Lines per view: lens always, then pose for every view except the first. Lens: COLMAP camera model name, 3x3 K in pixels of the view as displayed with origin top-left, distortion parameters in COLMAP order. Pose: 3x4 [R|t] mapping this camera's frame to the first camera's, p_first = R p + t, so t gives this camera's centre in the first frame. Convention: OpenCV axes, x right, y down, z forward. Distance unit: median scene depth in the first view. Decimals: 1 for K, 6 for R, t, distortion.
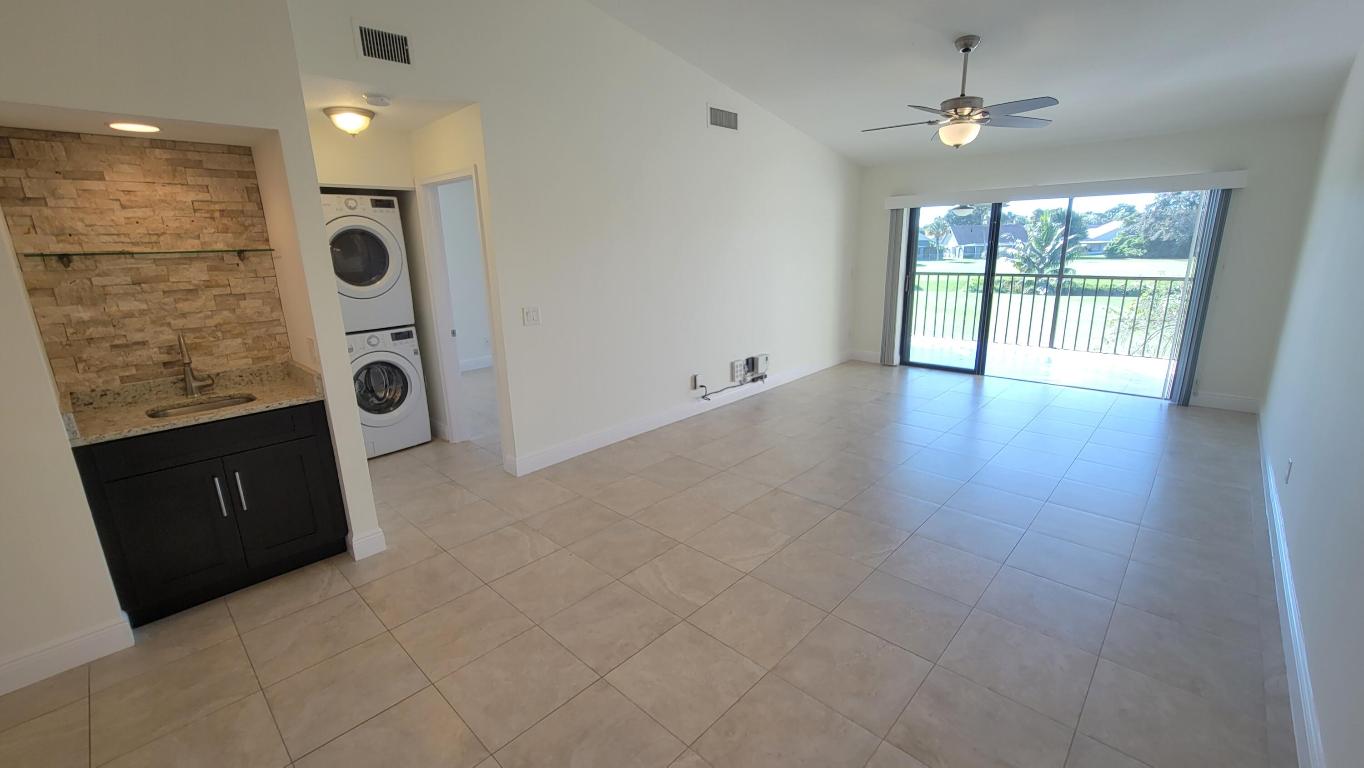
lens RADIAL K [[555.9, 0, 680.5], [0, 555.9, 385.0], [0, 0, 1]] dist [-0.003545, 0.001512]
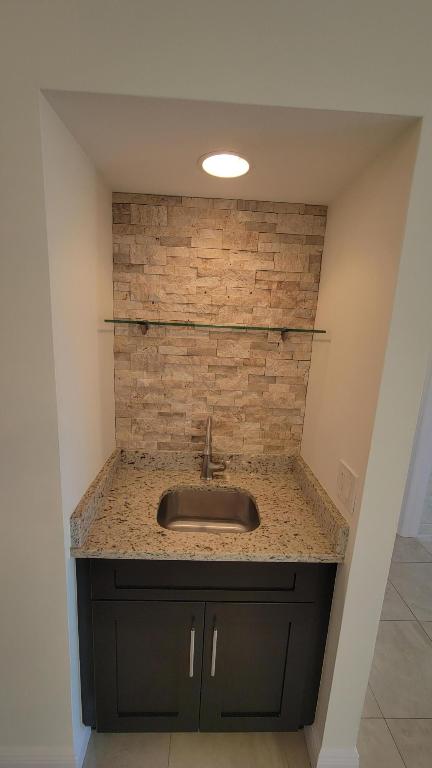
lens RADIAL K [[312.8, 0, 218.3], [0, 312.8, 386.9], [0, 0, 1]] dist [-0.001217, -0.000221]
pose [[0.713206, 0.202381, -0.671102, -0.563217], [-0.238912, 0.970270, 0.038699, -0.159811], [0.658982, 0.132734, 0.740354, 0.628967]]
